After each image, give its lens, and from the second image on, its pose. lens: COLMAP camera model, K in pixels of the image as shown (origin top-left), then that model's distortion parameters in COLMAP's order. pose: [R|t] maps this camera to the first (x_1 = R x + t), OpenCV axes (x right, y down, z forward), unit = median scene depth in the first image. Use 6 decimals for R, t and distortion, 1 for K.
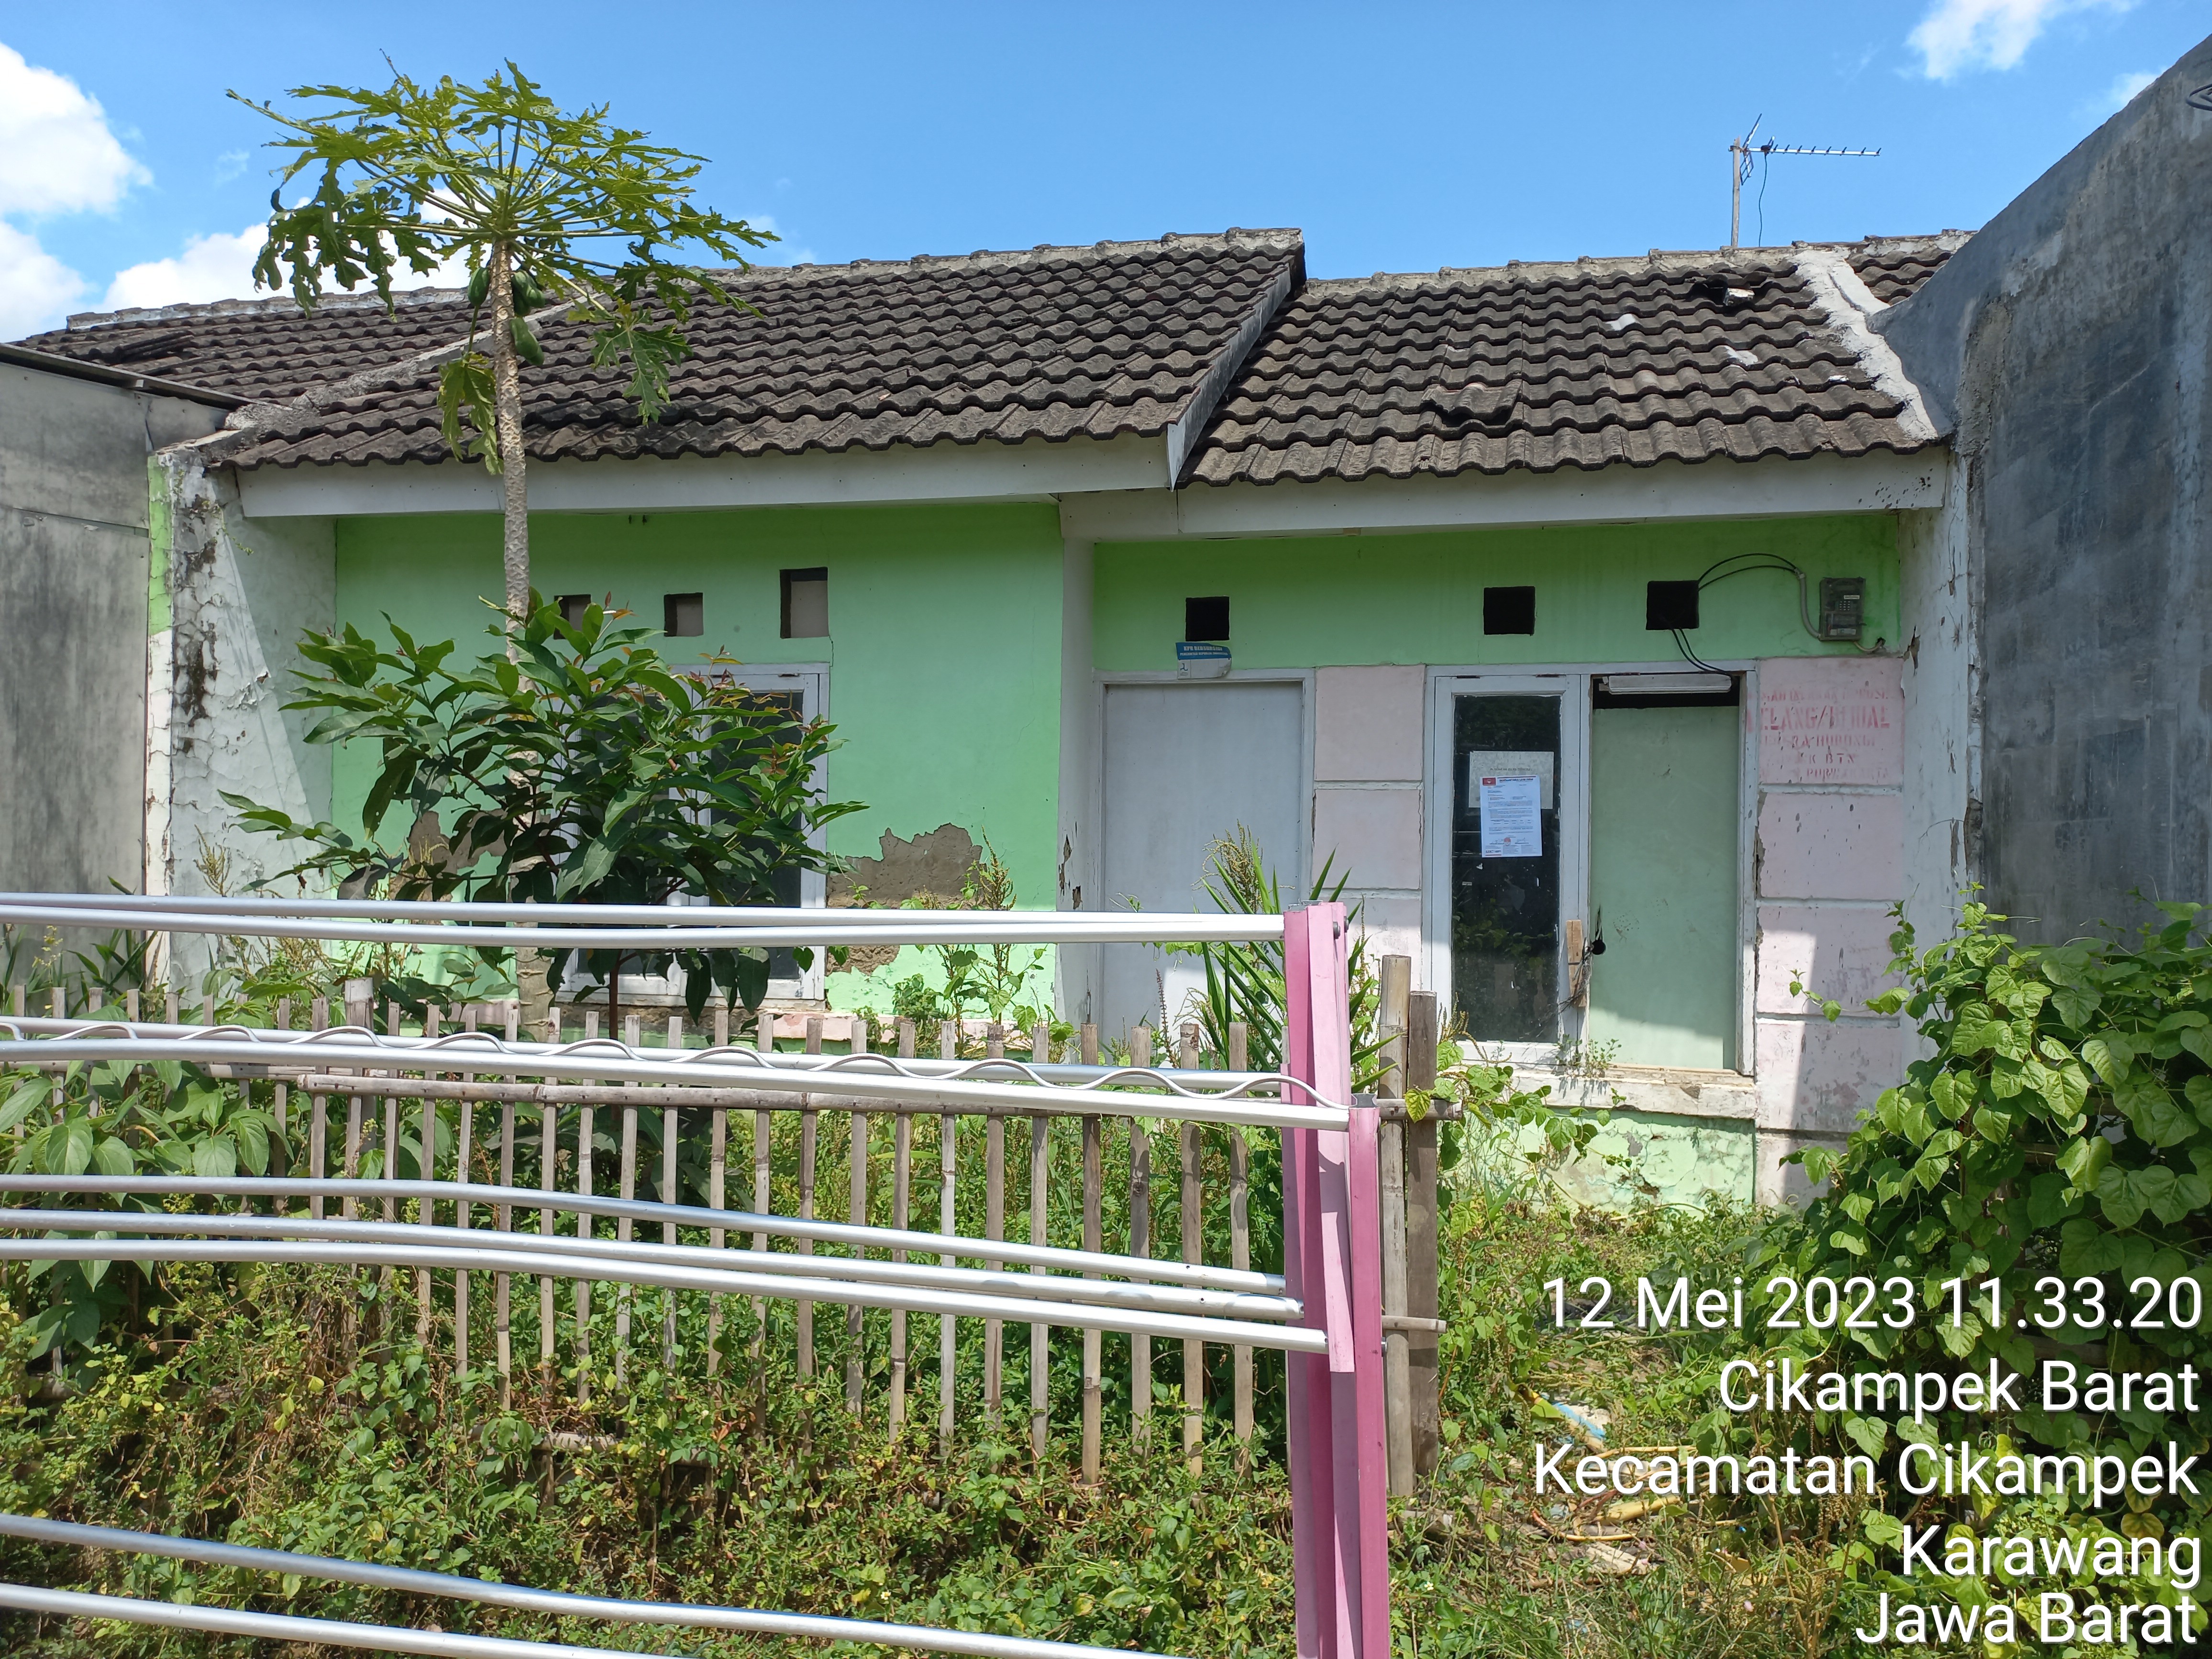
lens RADIAL K [[1666.9, 0, 1098.7], [0, 1666.9, 900.5], [0, 0, 1]] dist [0.002617, 0.001440]
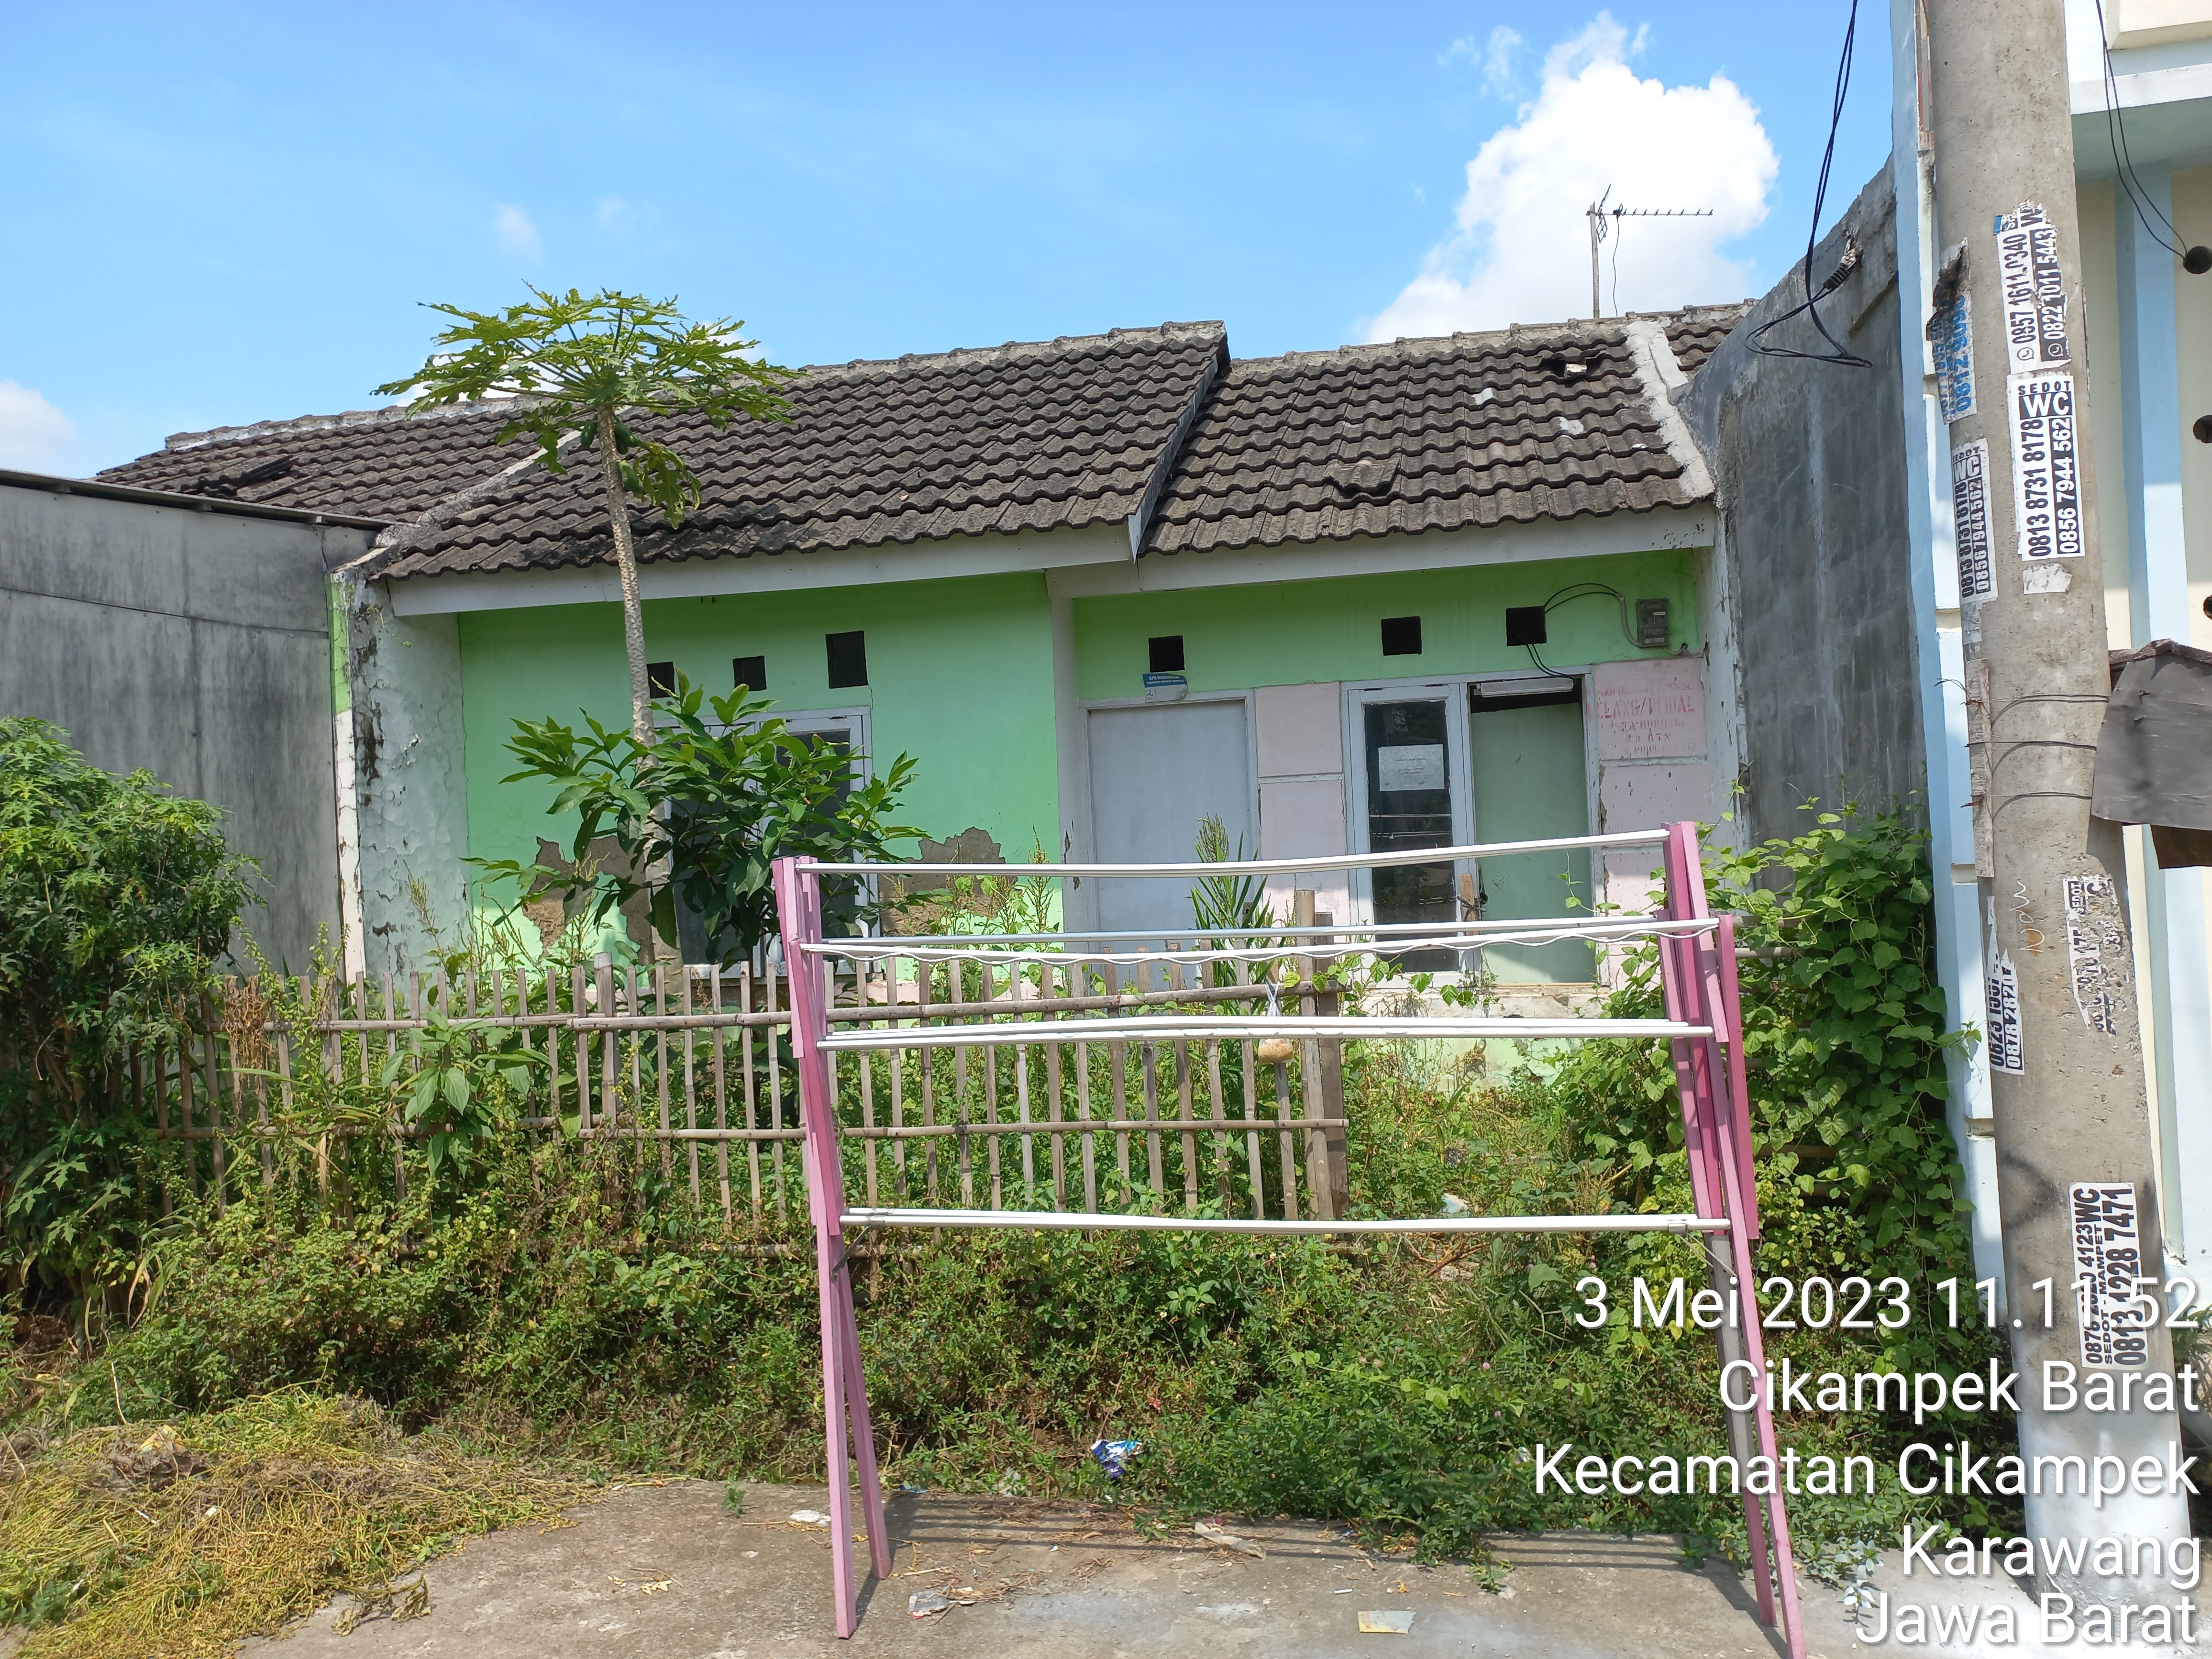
lens RADIAL K [[1591.2, 0, 1106.0], [0, 1591.2, 829.5], [0, 0, 1]] dist [-0.004533, -0.001813]
pose [[0.998099, -0.057740, 0.021544, -0.014650], [0.058621, 0.997364, -0.042764, 0.012757], [-0.019018, 0.043945, 0.998853, -0.204596]]
